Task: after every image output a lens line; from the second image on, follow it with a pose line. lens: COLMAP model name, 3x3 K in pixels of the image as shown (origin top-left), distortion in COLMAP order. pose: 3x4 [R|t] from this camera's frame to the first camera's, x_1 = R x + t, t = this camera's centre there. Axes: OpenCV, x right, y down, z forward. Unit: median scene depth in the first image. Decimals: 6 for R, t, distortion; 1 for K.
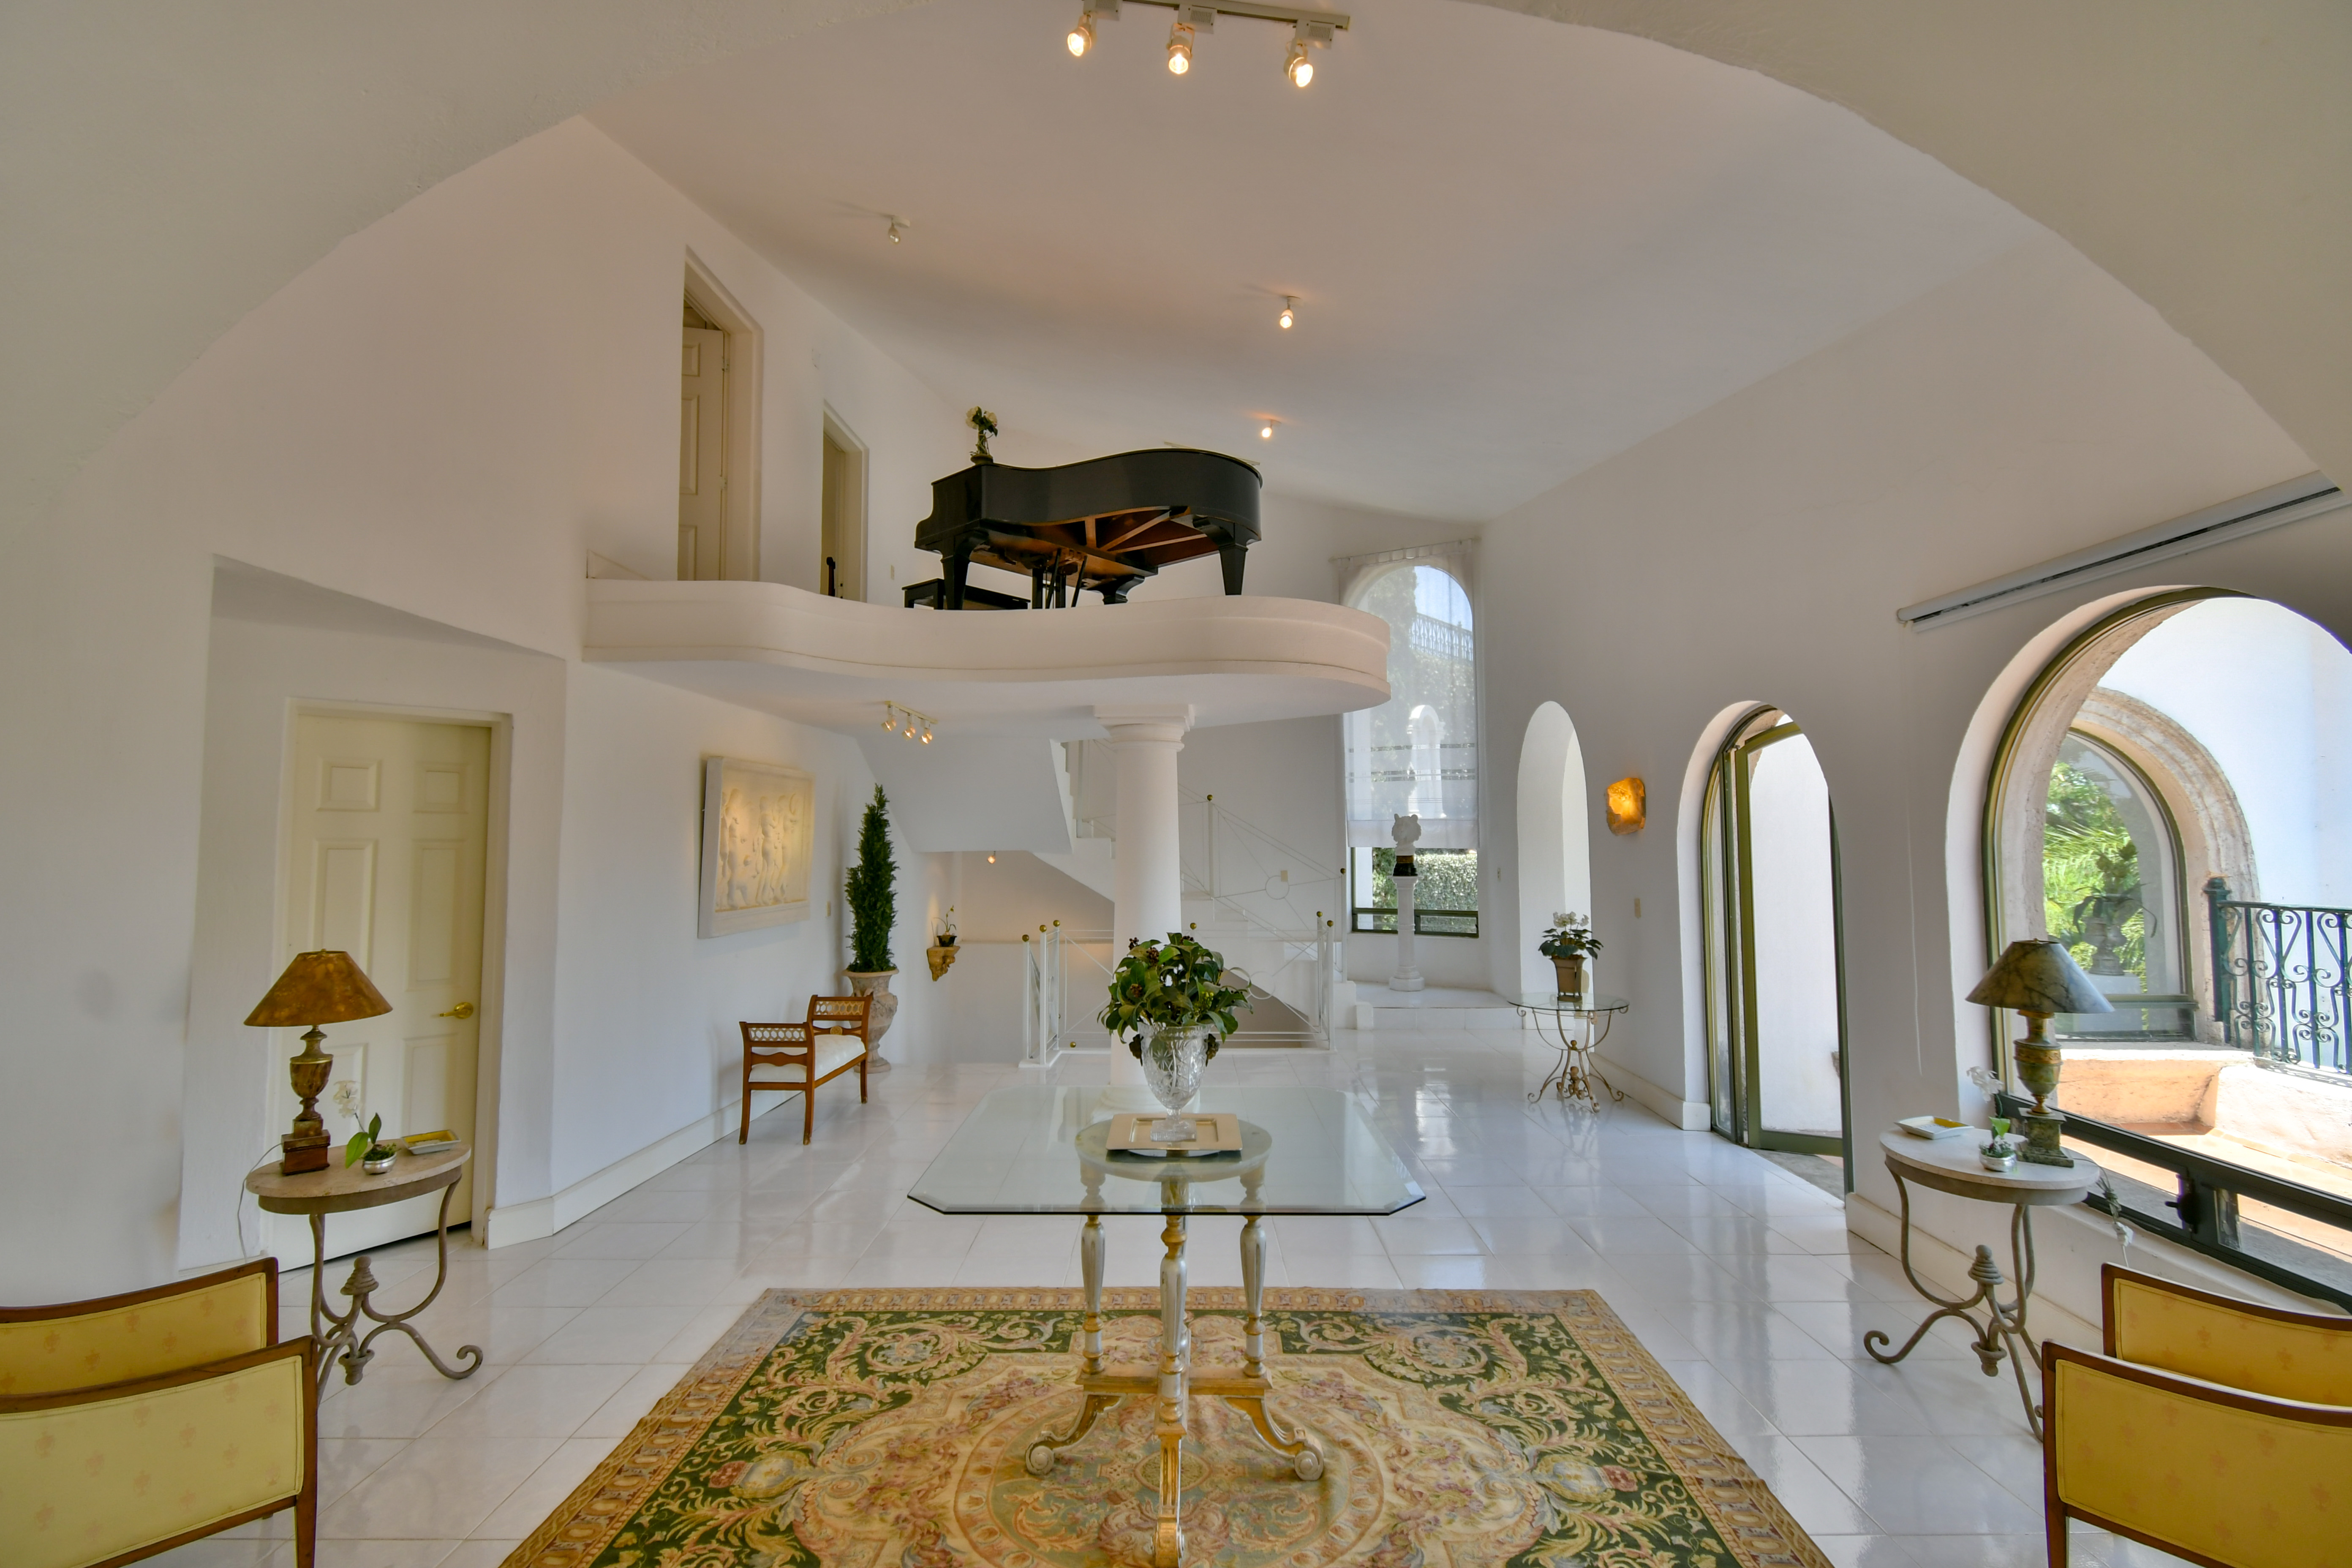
lens RADIAL K [[1033.5, 0, 1179.8], [0, 1033.5, 788.6], [0, 0, 1]] dist [0.006356, -0.003169]
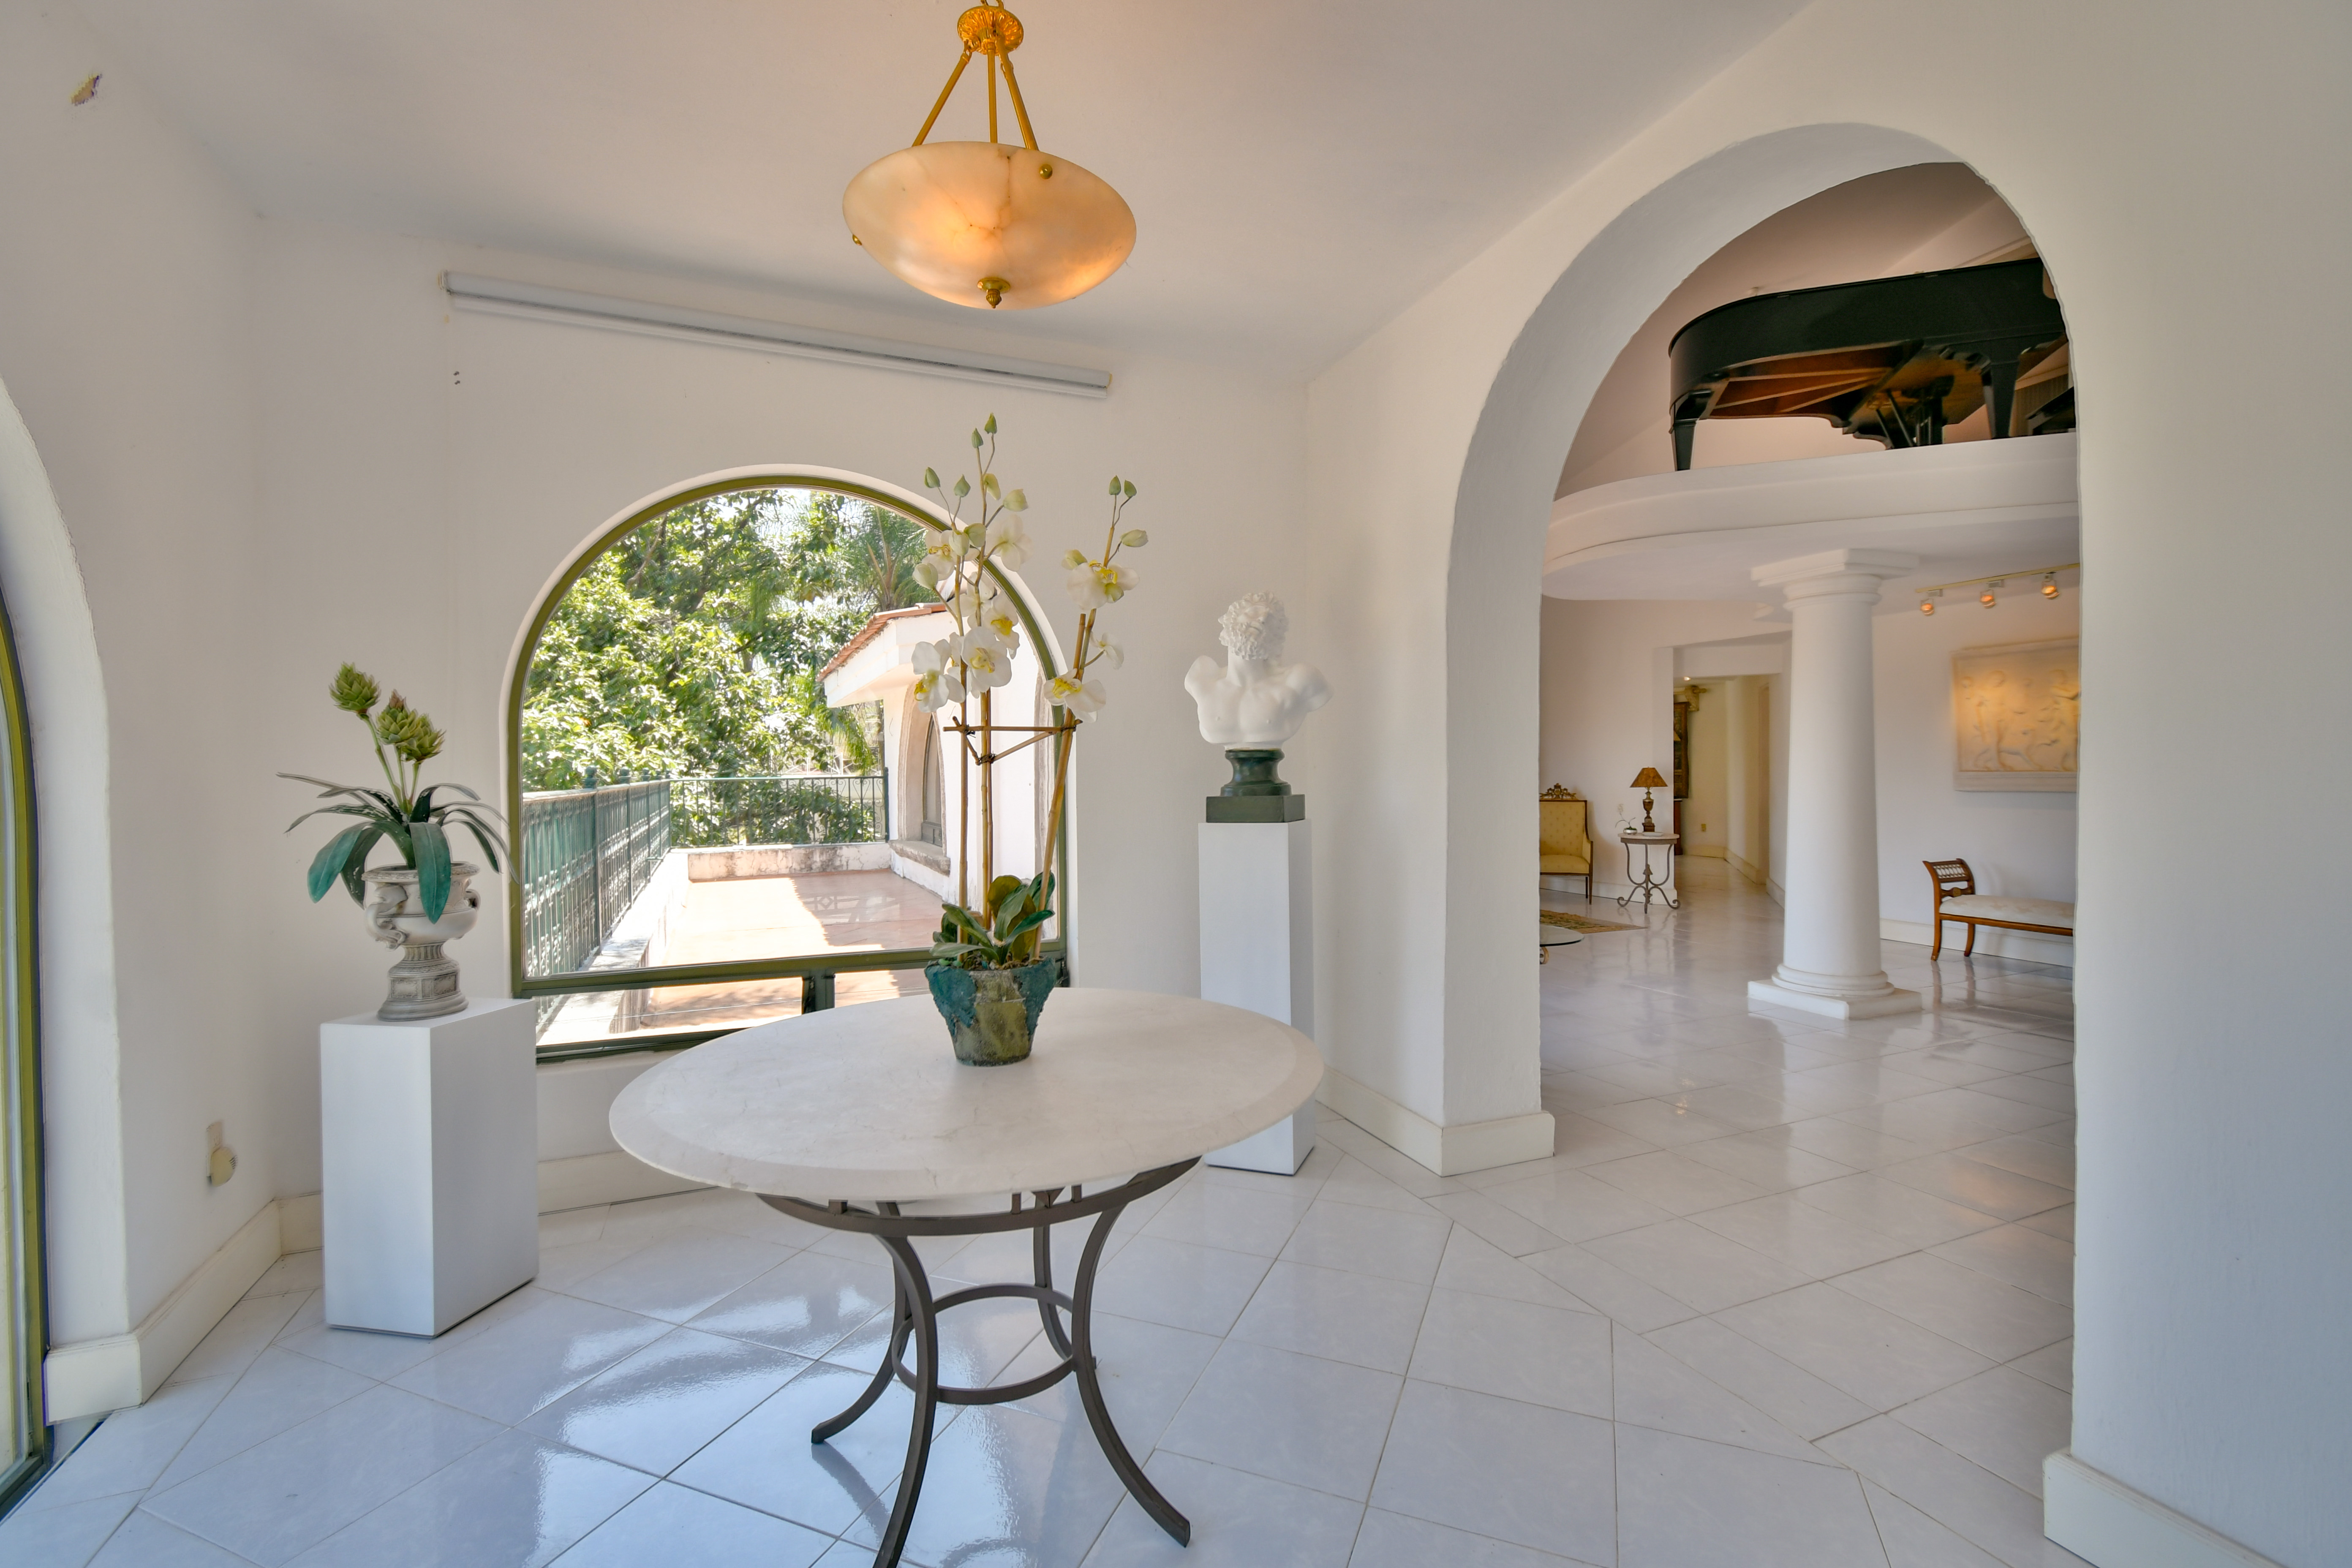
lens RADIAL K [[1033.5, 0, 1174.2], [0, 1033.5, 786.4], [0, 0, 1]] dist [0.006356, -0.003169]
pose [[-0.915815, 0.019924, -0.401106, 0.947069], [0.037287, 0.998673, -0.035529, 0.143852], [0.399866, -0.047494, -0.915342, 1.751563]]
